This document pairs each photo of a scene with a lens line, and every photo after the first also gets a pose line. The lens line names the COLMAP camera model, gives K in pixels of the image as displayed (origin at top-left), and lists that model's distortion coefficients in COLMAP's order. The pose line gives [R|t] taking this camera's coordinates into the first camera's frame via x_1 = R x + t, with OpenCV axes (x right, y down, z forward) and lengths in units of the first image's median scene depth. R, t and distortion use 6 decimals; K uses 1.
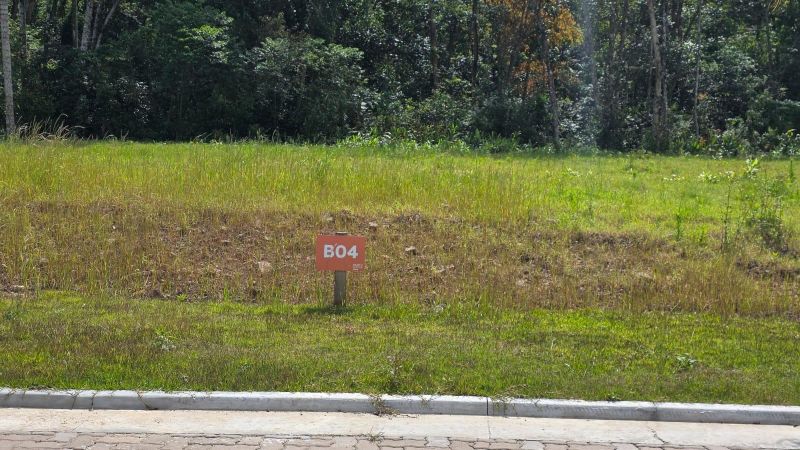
lens RADIAL K [[1070.4, 0, 400.0], [0, 1070.4, 225.0], [0, 0, 1]] dist [0.091523, -0.028222]
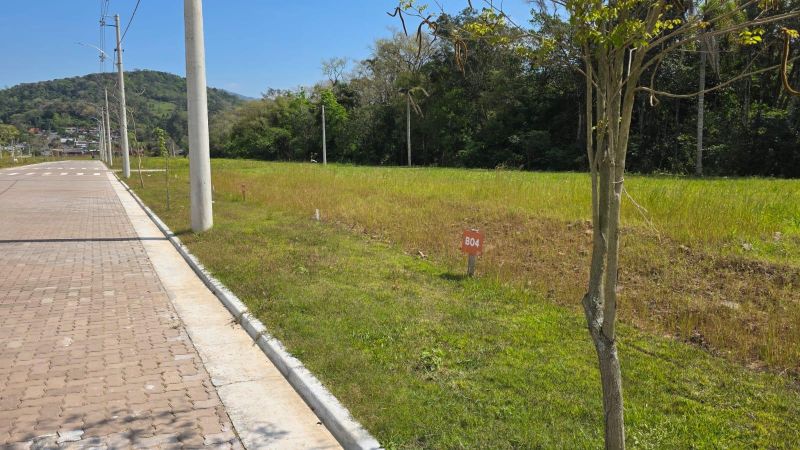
lens RADIAL K [[531.5, 0, 395.3], [0, 531.5, 225.4], [0, 0, 1]] dist [0.074324, -0.076090]
pose [[0.497956, 0.091857, -0.862324, 0.375087], [-0.079995, 0.995000, 0.059797, -0.024906], [0.863505, 0.039205, 0.502814, 0.339249]]
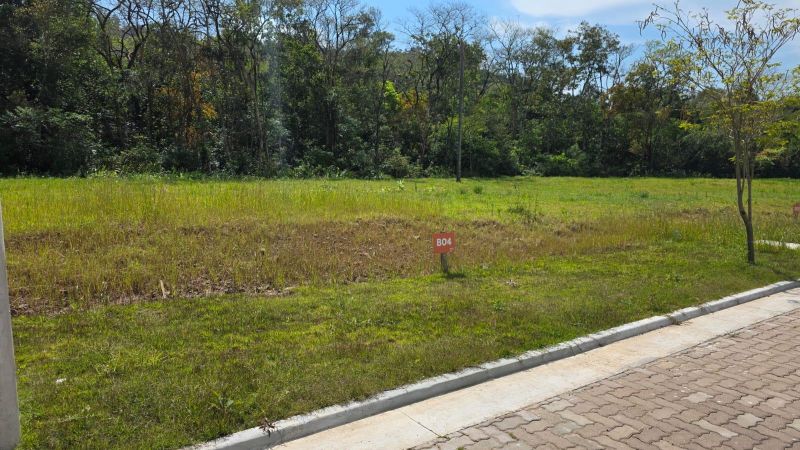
lens RADIAL K [[531.5, 0, 395.3], [0, 531.5, 225.4], [0, 0, 1]] dist [0.074324, -0.076090]
pose [[0.805753, -0.078099, 0.587079, -0.422325], [0.062104, 0.996944, 0.047387, -0.032608], [-0.588986, -0.001722, 0.808141, 0.227070]]
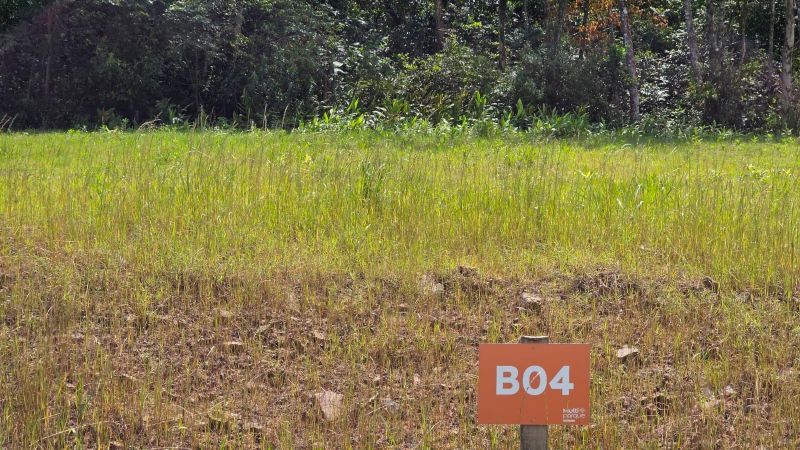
lens RADIAL K [[1560.9, 0, 400.0], [0, 1560.9, 225.0], [0, 0, 1]] dist [-0.186045, 0.105121]
pose [[0.999221, -0.019635, 0.034220, -0.087118], [0.020007, 0.999744, -0.010542, -0.021972], [-0.034004, 0.011219, 0.999359, 0.246261]]
